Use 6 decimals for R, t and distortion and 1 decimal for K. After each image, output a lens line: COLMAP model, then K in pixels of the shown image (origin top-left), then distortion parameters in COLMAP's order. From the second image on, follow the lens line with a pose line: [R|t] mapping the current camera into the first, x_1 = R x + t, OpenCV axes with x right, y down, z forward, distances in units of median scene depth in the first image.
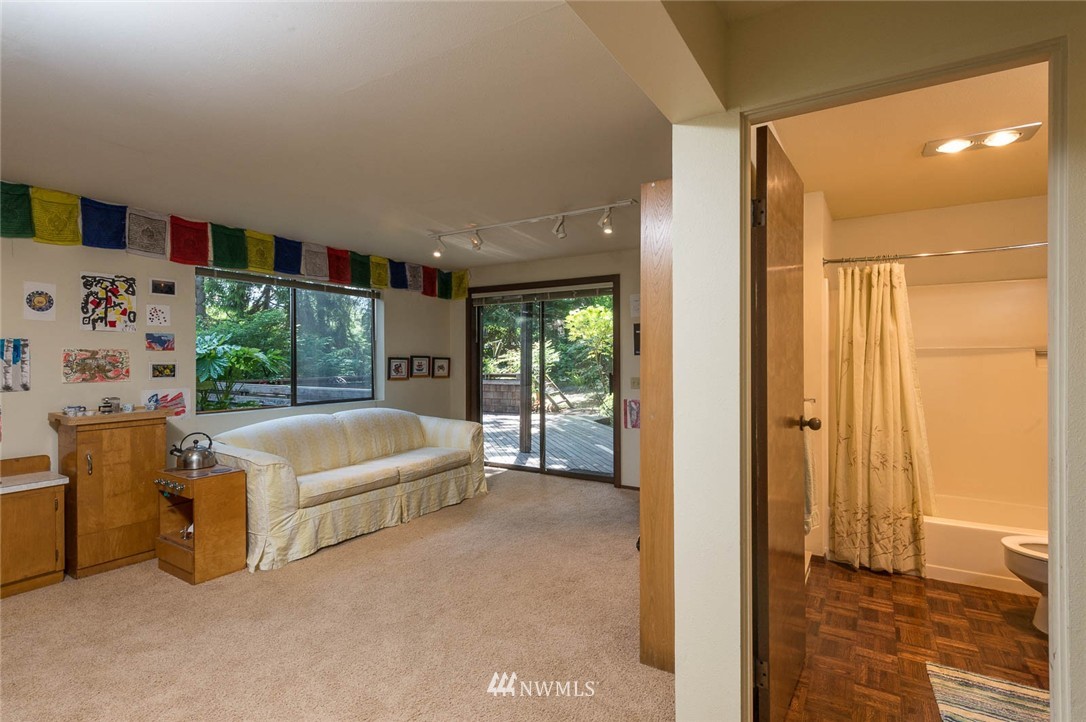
lens RADIAL K [[532.0, 0, 543.0], [0, 532.0, 361.0], [0, 0, 1]] dist [0.028533, -0.016393]
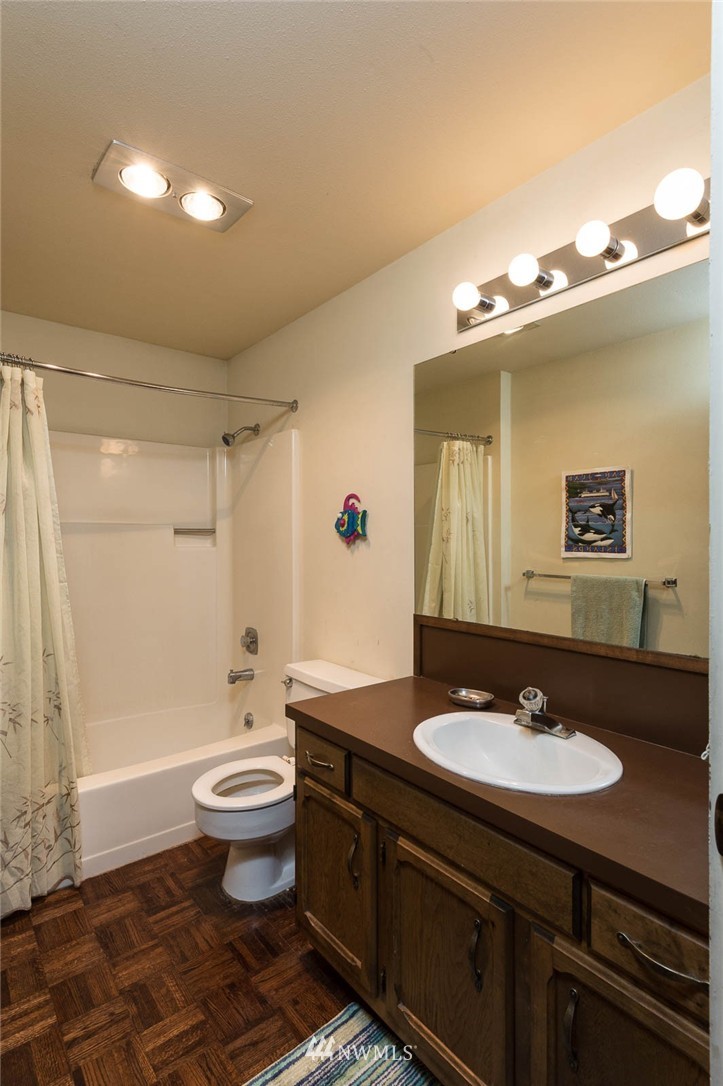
lens RADIAL K [[532.0, 0, 361.5], [0, 532.0, 543.0], [0, 0, 1]] dist [0.028533, -0.016393]
pose [[0.331888, -0.009234, 0.943274, 0.226273], [0.007470, 0.999946, 0.007160, 0.002262], [-0.943289, 0.004670, 0.331939, 0.472447]]
